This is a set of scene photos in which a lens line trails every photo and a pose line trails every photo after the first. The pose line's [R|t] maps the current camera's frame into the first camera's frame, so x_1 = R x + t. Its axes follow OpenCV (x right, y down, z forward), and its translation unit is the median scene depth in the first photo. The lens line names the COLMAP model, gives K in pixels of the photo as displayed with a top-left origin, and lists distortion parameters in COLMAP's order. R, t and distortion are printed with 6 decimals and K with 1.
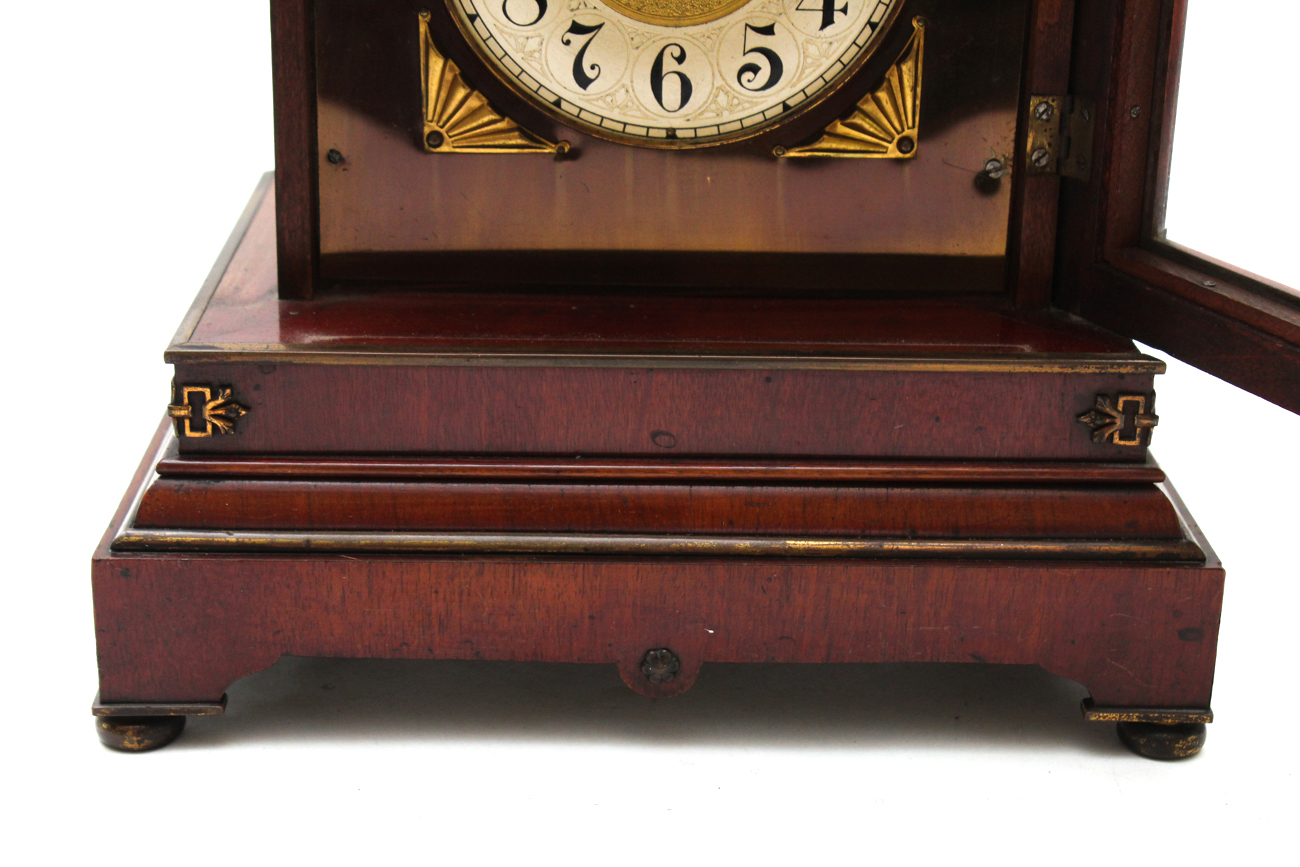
lens RADIAL K [[2625.3, 0, 684.9], [0, 2625.3, 465.6], [0, 0, 1]] dist [0.048909, 0.000000]
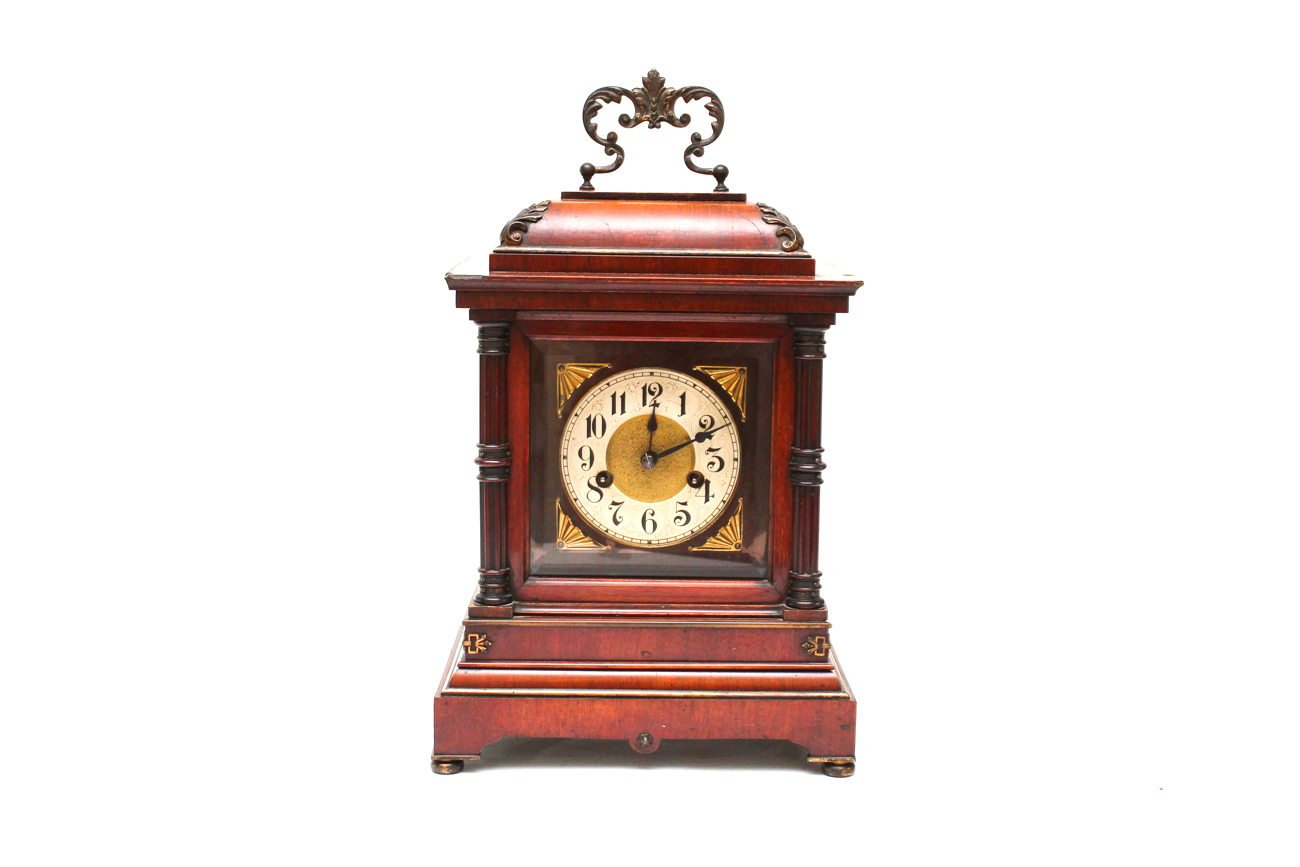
lens RADIAL K [[1950.9, 0, 653.1], [0, 1950.9, 432.0], [0, 0, 1]] dist [-0.082313, 0.000000]
pose [[0.999809, -0.006183, -0.018536, 0.037006], [0.001995, 0.975958, -0.217951, 0.201269], [0.019438, 0.217872, 0.975784, -0.982400]]
